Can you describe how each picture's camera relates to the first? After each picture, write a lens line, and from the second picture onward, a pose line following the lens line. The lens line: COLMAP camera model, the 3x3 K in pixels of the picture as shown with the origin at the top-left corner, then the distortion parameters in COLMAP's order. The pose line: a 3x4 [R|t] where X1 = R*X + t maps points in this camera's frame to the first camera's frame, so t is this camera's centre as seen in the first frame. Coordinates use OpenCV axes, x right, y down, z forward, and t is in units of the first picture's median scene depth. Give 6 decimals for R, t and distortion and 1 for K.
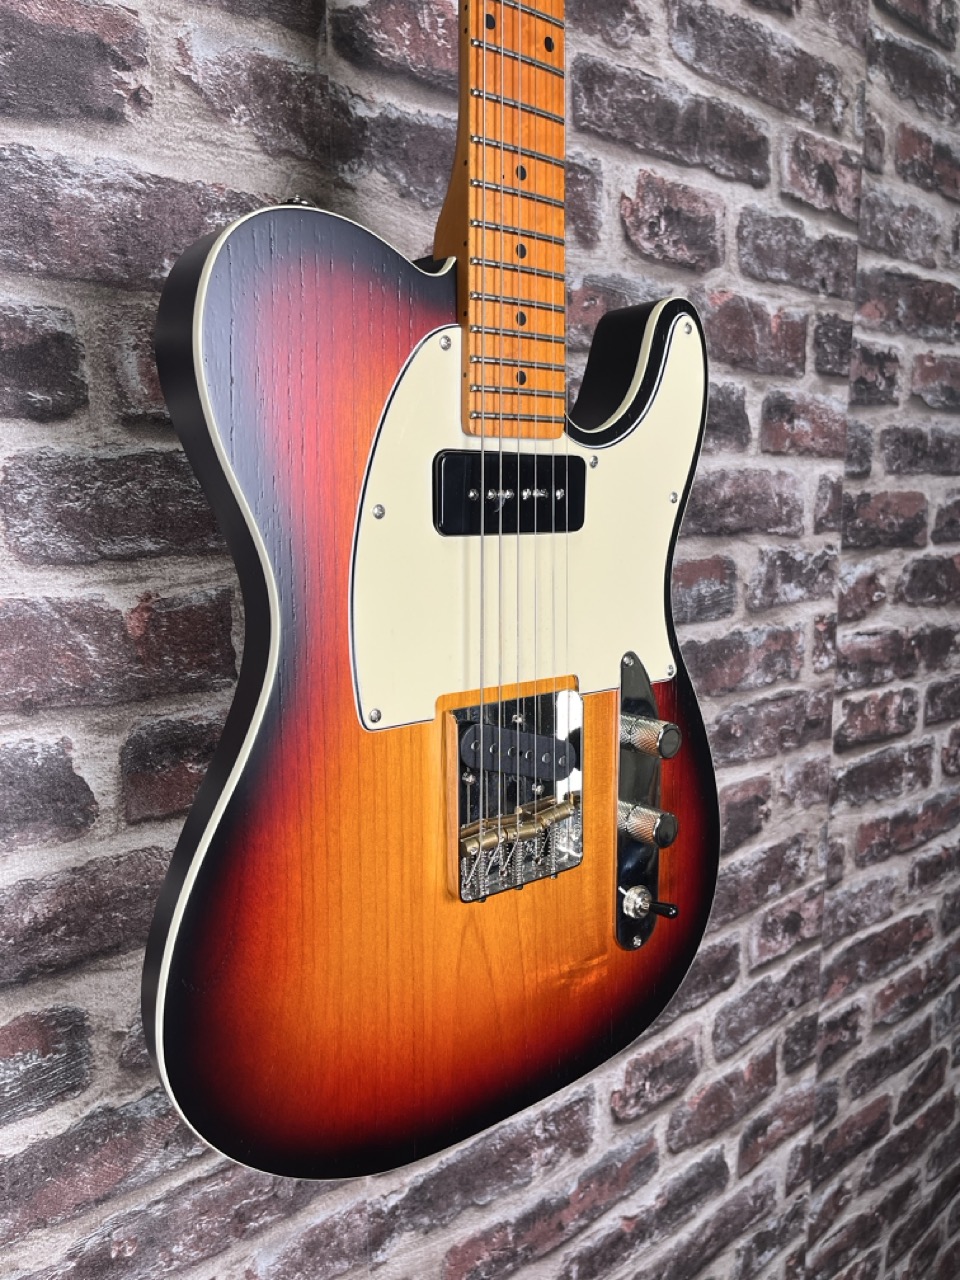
lens RADIAL K [[976.6, 0, 482.9], [0, 976.6, 655.6], [0, 0, 1]] dist [0.059884, -0.097225]
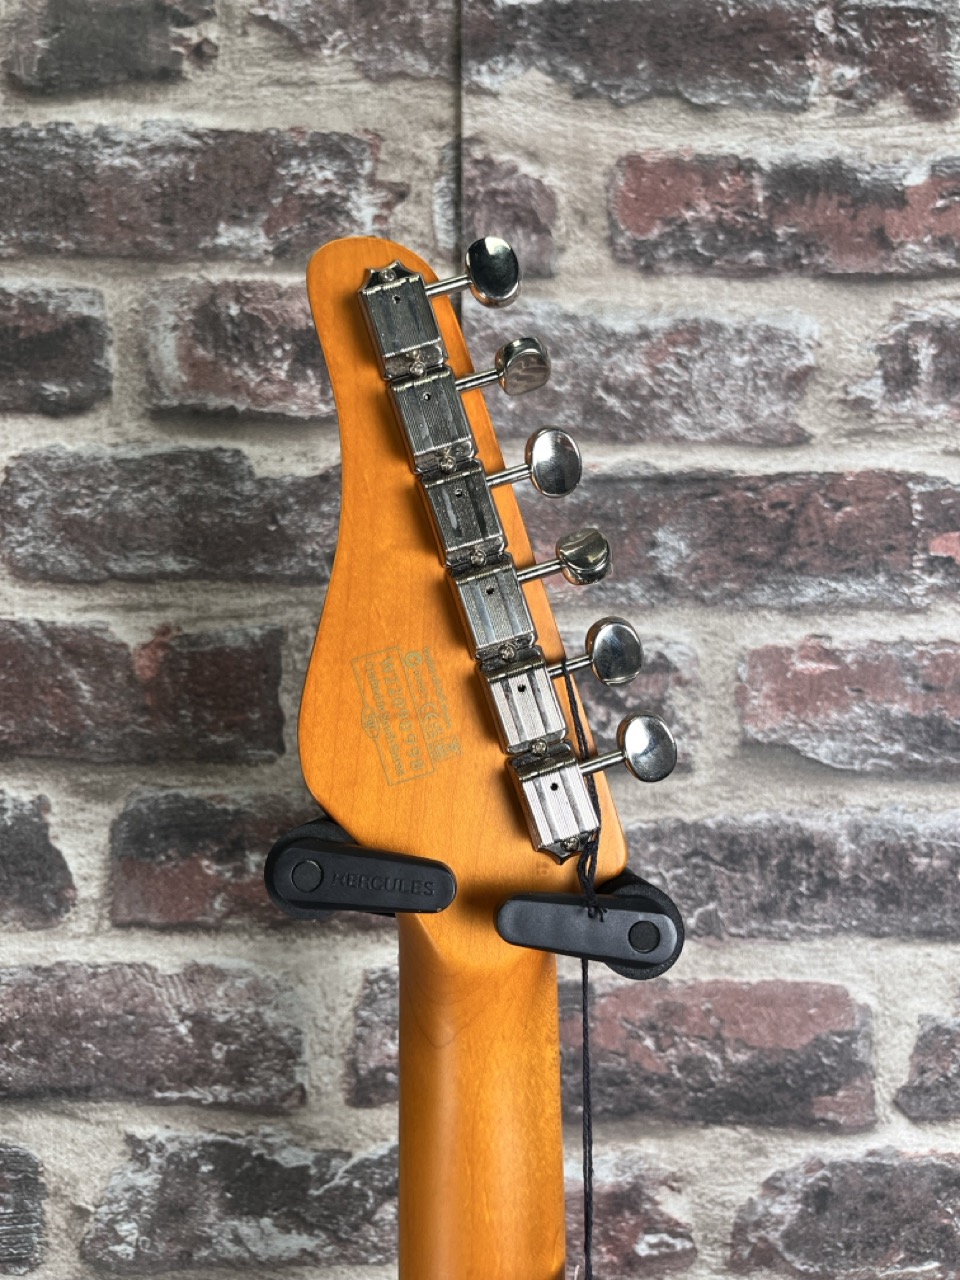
lens RADIAL K [[976.6, 0, 493.4], [0, 976.6, 639.8], [0, 0, 1]] dist [0.059884, -0.097225]
pose [[0.773371, -0.013914, -0.633801, 0.249992], [-0.114571, 0.980229, -0.161319, 0.030985], [0.623515, 0.197375, 0.756486, 0.396656]]
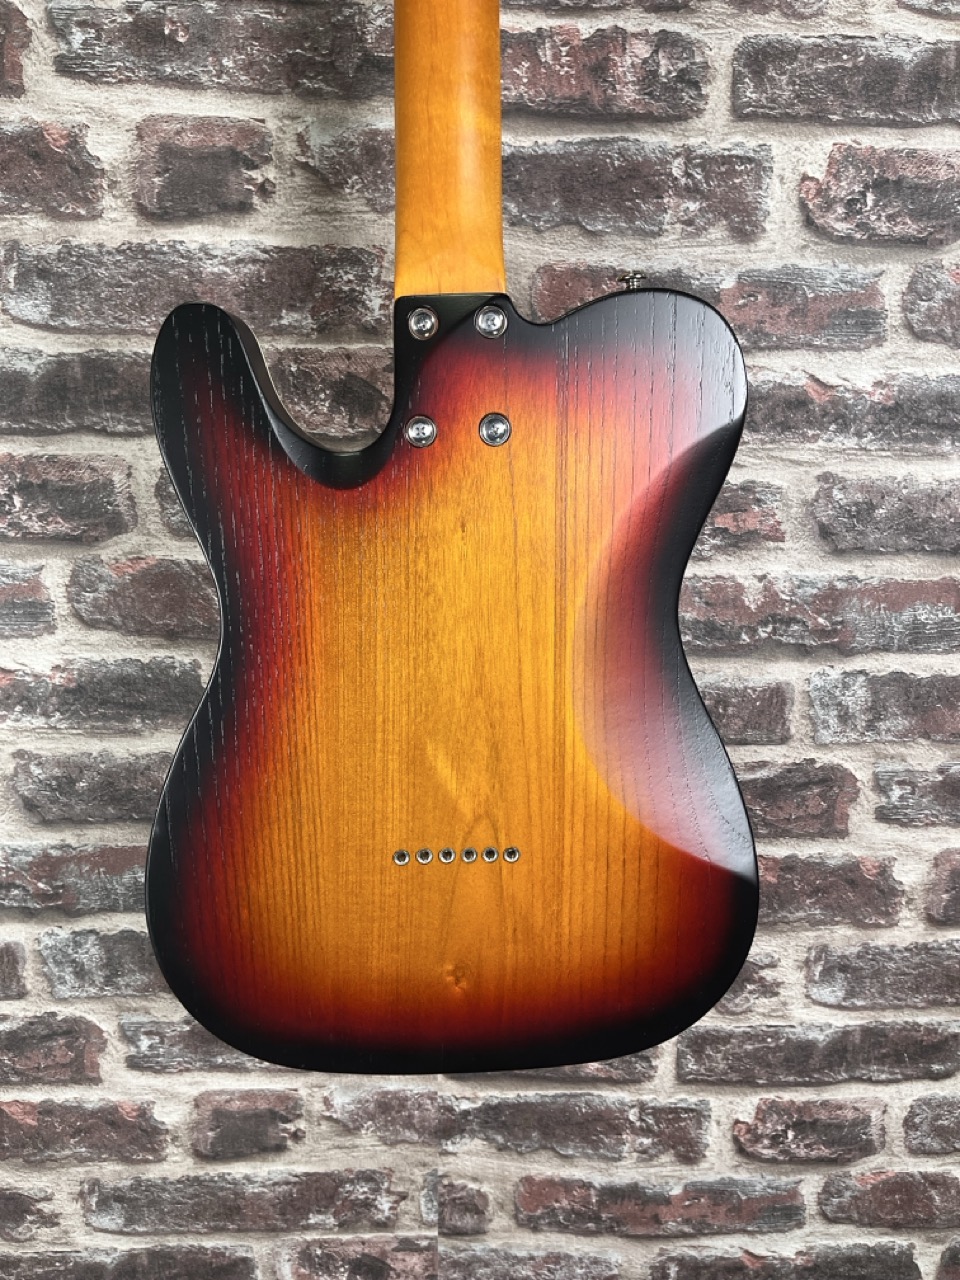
lens RADIAL K [[976.6, 0, 493.0], [0, 976.6, 644.4], [0, 0, 1]] dist [0.059884, -0.097225]
pose [[0.780381, 0.153591, -0.606148, 0.505922], [-0.126769, 0.988095, 0.087164, -0.076965], [0.612319, 0.008819, 0.790561, 0.098014]]
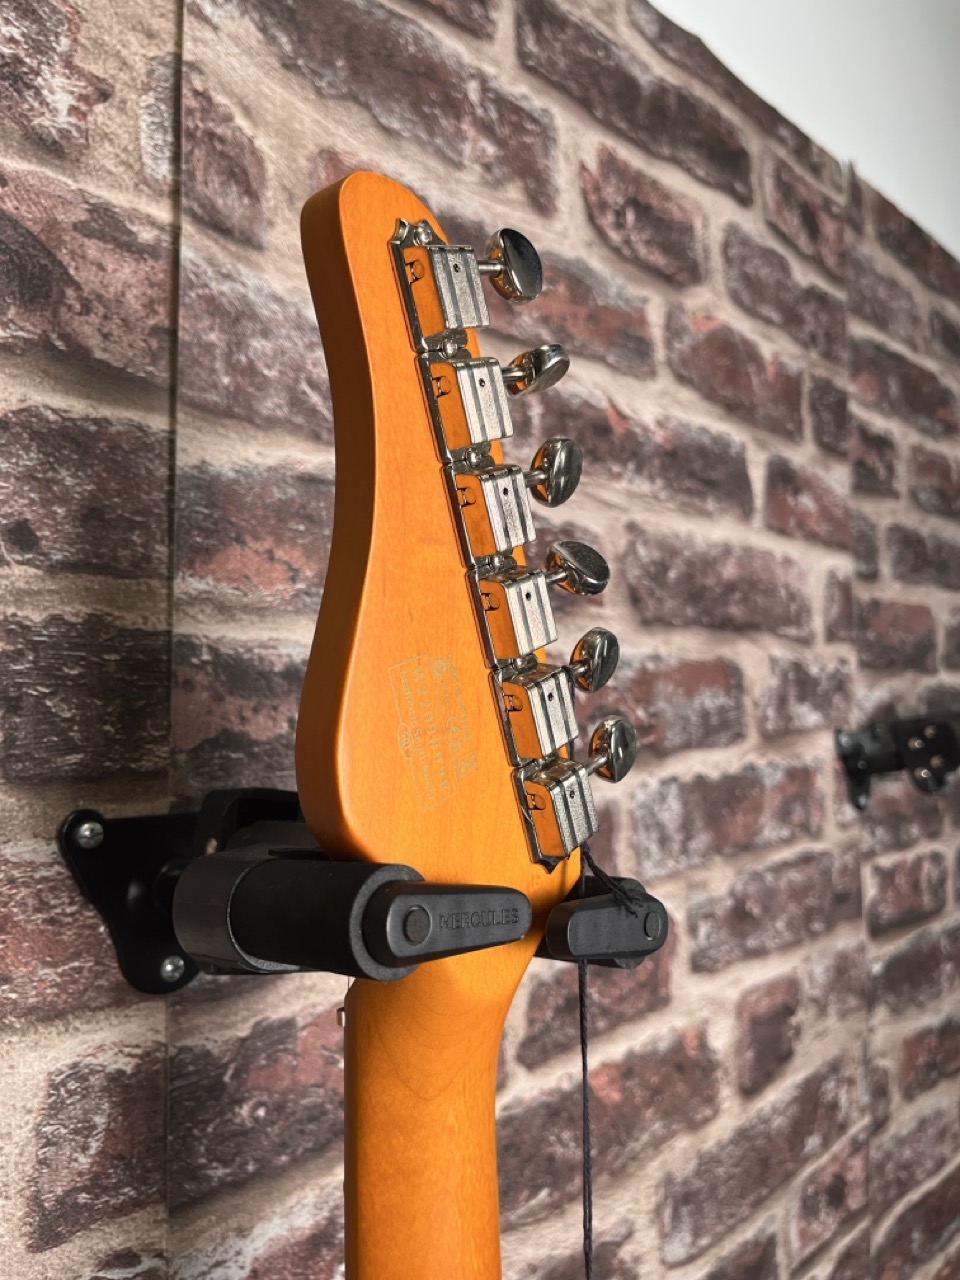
lens RADIAL K [[976.6, 0, 479.5], [0, 976.6, 636.1], [0, 0, 1]] dist [0.059884, -0.097225]
pose [[0.995698, 0.003770, 0.092582, -0.008842], [0.016416, 0.976188, -0.216306, 0.042908], [-0.091192, 0.216895, 0.971926, 0.336528]]
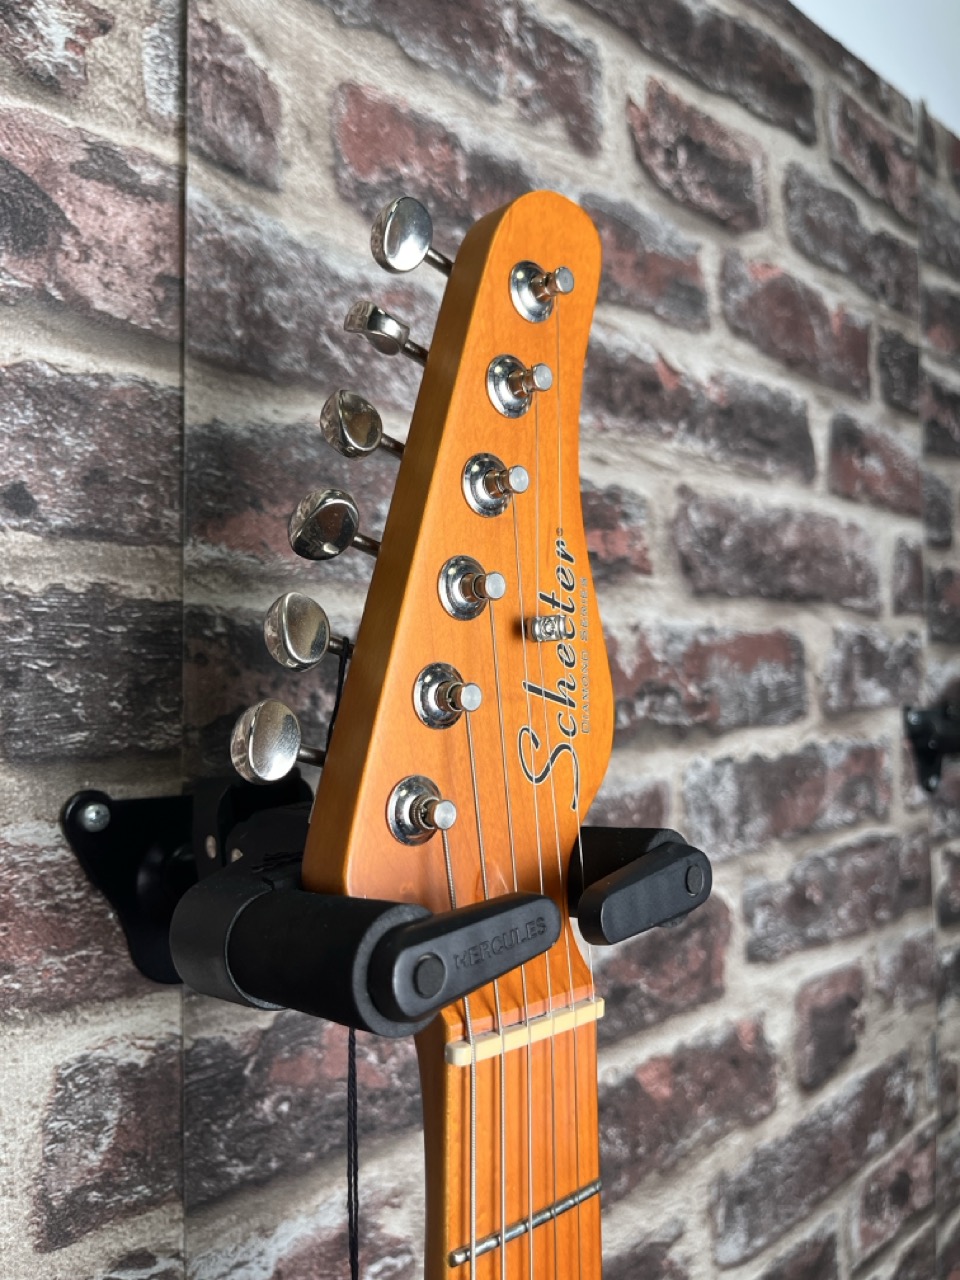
lens RADIAL K [[976.6, 0, 479.6], [0, 976.6, 639.6], [0, 0, 1]] dist [0.059884, -0.097225]
pose [[0.999447, -0.002176, 0.033172, 0.006700], [0.008496, 0.981437, -0.191598, 0.039124], [-0.032140, 0.191774, 0.980913, 0.371302]]
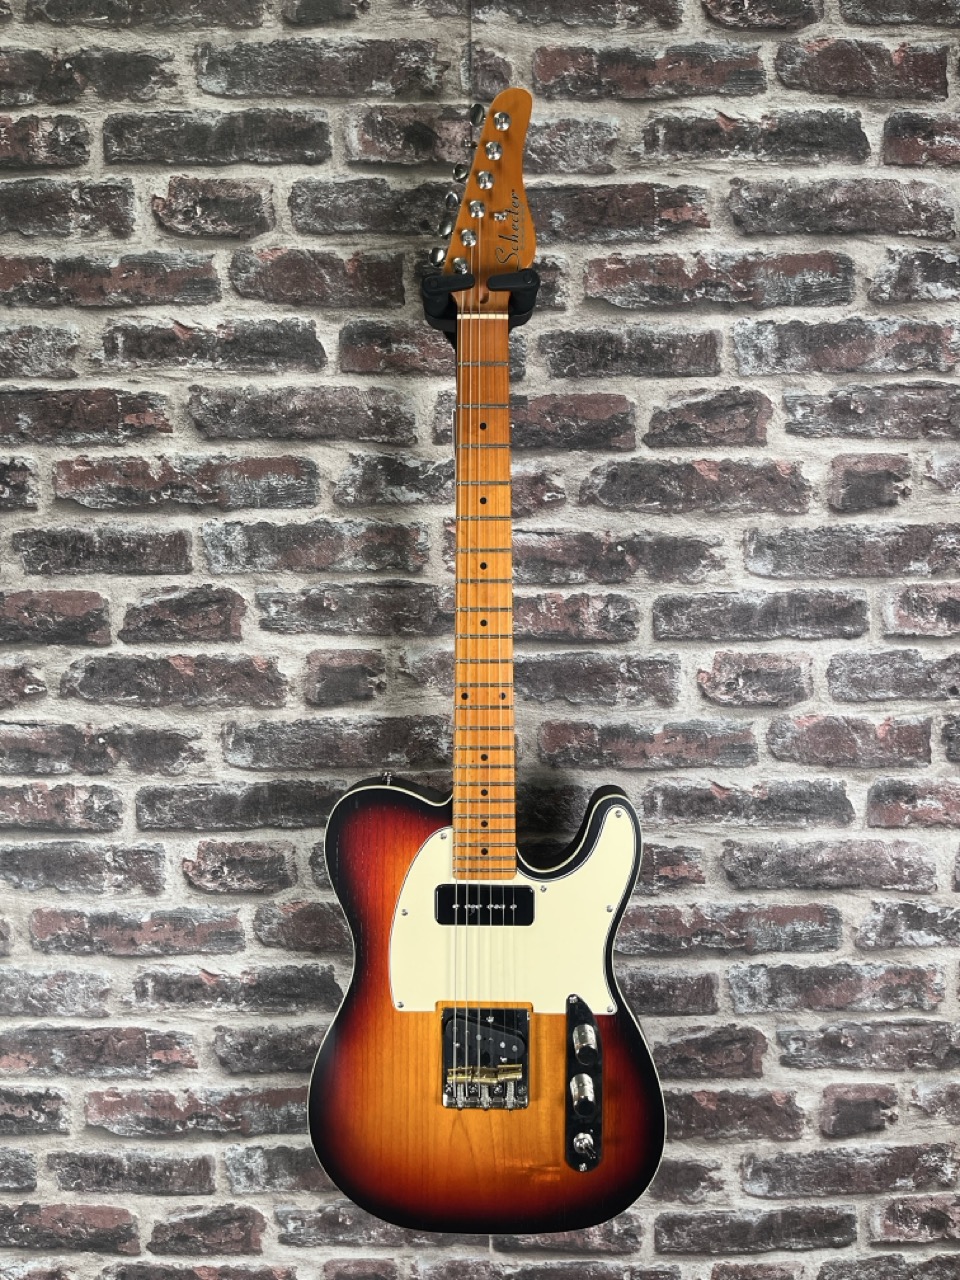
lens RADIAL K [[976.6, 0, 481.8], [0, 976.6, 639.8], [0, 0, 1]] dist [0.059884, -0.097225]
pose [[0.759868, 0.054449, -0.647793, 0.817271], [-0.104779, 0.993716, -0.039382, -0.395321], [0.641578, 0.097800, 0.760798, -0.358205]]
